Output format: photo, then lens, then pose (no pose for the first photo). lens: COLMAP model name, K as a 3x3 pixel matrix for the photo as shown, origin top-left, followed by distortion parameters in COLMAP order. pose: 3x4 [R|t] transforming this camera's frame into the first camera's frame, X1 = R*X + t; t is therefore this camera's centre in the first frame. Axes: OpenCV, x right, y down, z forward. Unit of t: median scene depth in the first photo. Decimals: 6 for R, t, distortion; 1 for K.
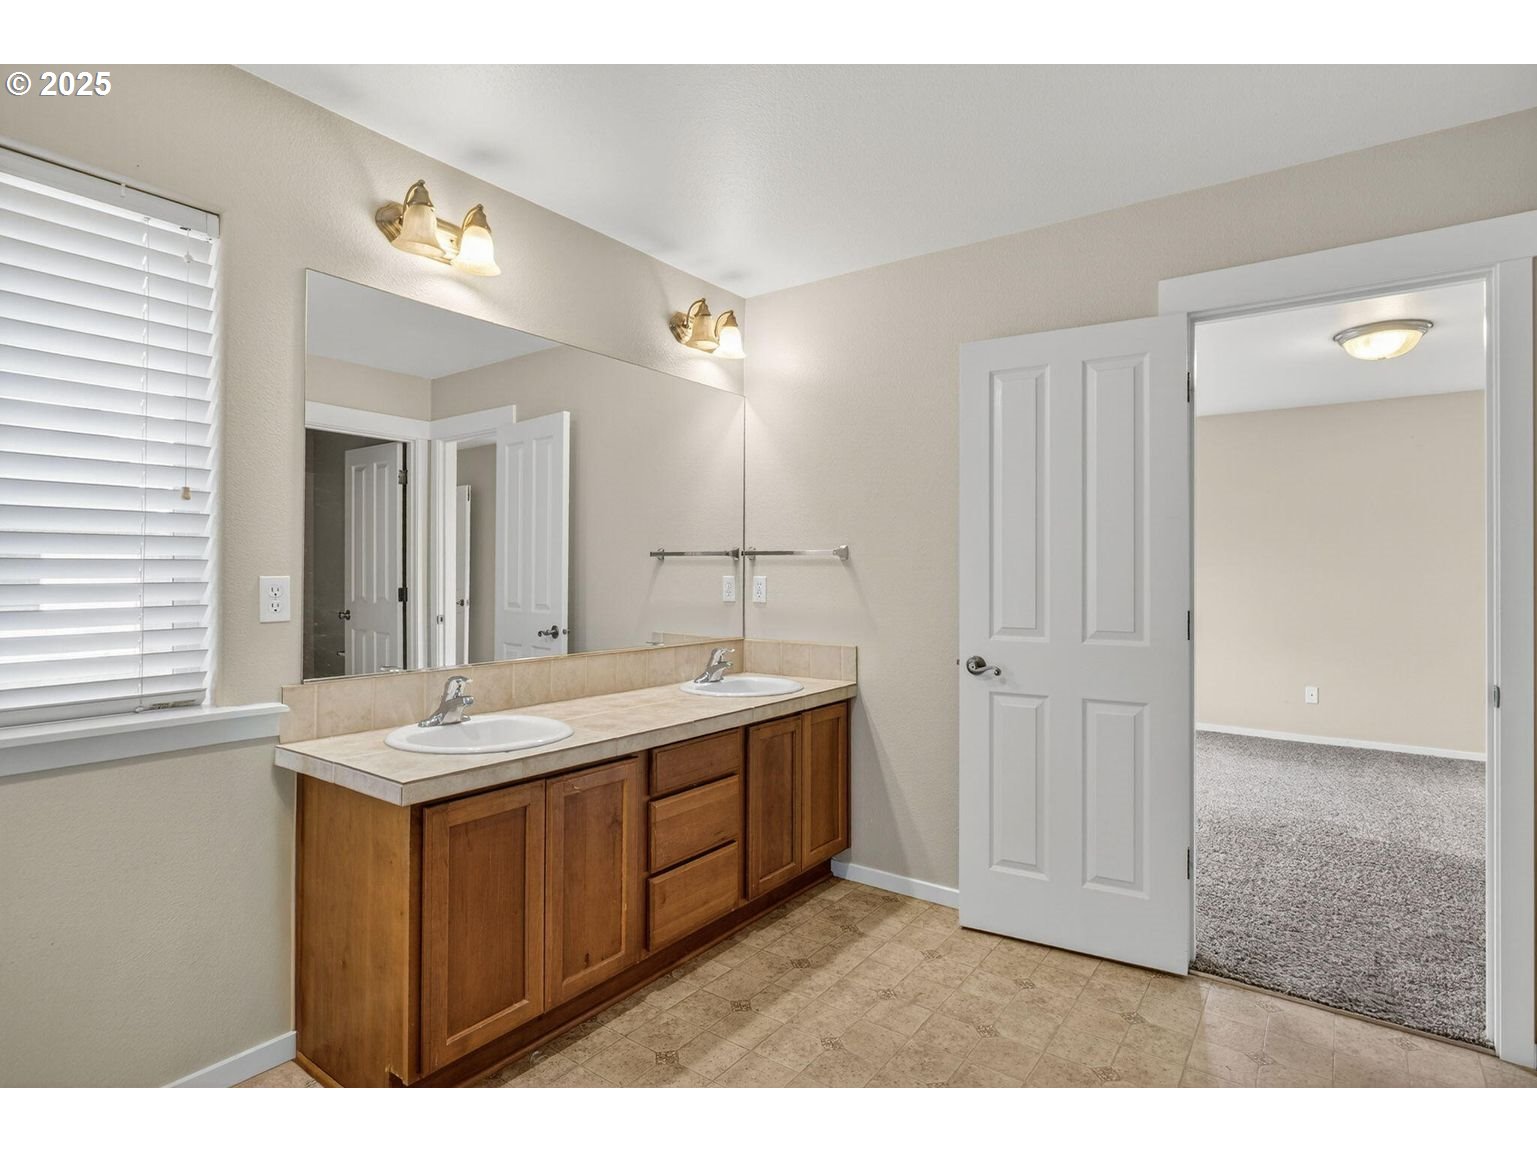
lens RADIAL K [[793.5, 0, 771.1], [0, 793.5, 573.4], [0, 0, 1]] dist [-0.001226, -0.000085]
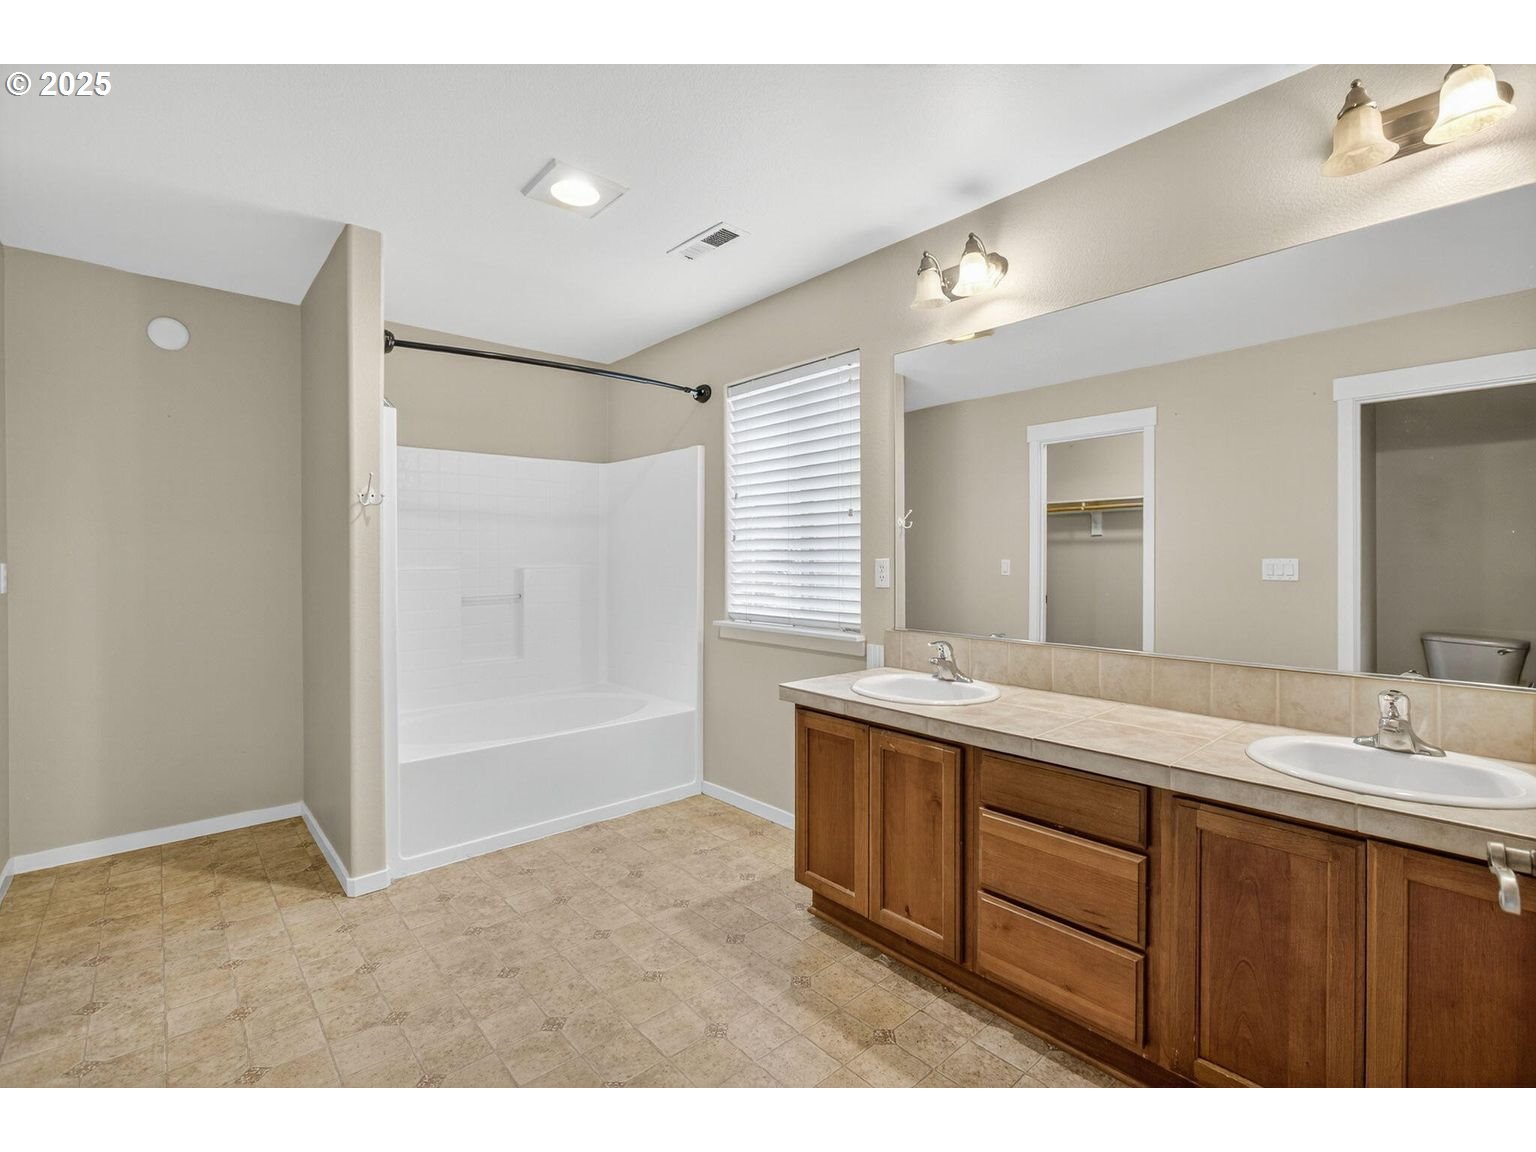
lens RADIAL K [[697.1, 0, 768.5], [0, 697.1, 568.6], [0, 0, 1]] dist [-0.000859, 0.000192]
pose [[-0.211750, 0.010446, -0.977268, 0.720400], [-0.001138, 0.999940, 0.010935, 0.007301], [0.977323, 0.003428, -0.211725, 0.990498]]
